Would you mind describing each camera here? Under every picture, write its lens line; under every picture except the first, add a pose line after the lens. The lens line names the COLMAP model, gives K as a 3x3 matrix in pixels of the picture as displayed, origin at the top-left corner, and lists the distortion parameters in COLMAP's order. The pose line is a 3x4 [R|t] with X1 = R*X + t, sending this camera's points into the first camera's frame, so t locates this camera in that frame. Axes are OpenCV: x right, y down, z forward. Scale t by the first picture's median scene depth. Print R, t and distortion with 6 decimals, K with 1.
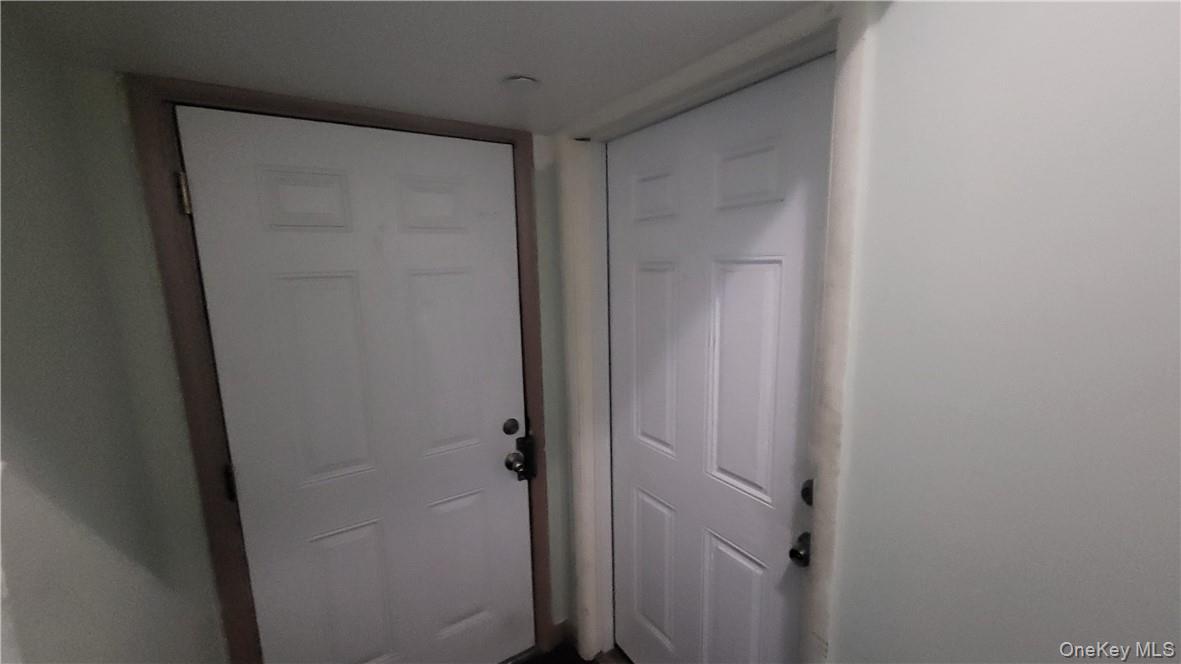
lens RADIAL K [[459.2, 0, 591.8], [0, 459.2, 338.3], [0, 0, 1]] dist [0.007882, 0.000469]
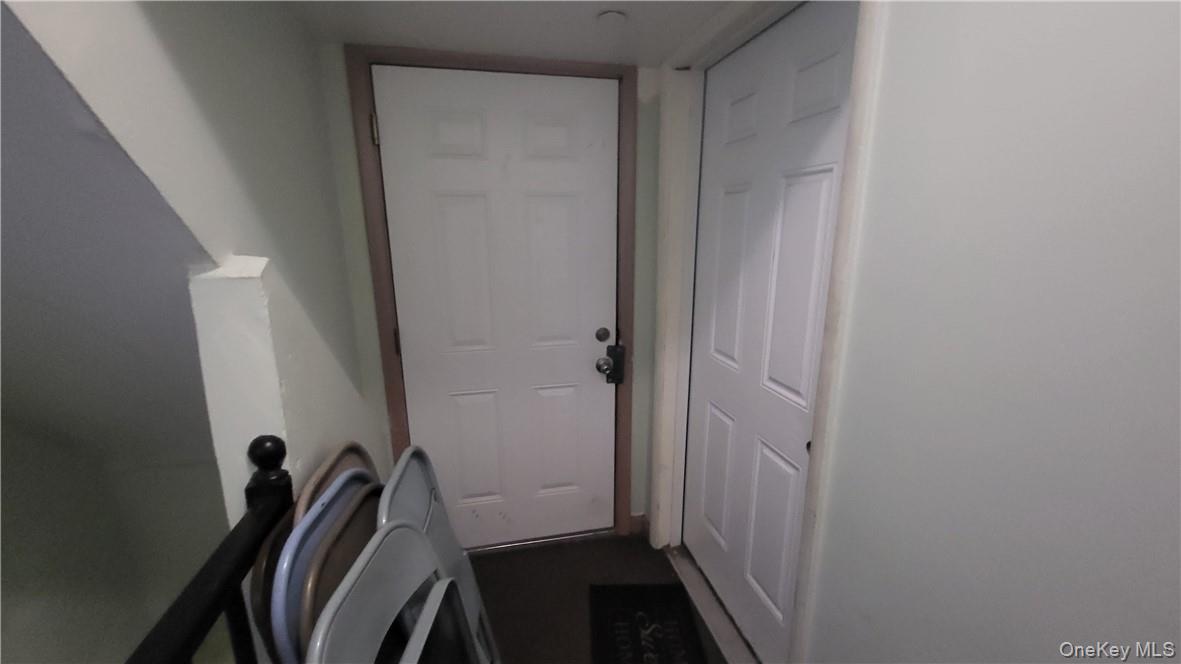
lens RADIAL K [[459.2, 0, 589.8], [0, 459.2, 331.1], [0, 0, 1]] dist [0.007882, 0.000469]
pose [[0.941921, 0.095057, -0.322102, 0.180015], [-0.070548, 0.993711, 0.086954, 0.093629], [0.328342, -0.059180, 0.942703, -0.108113]]
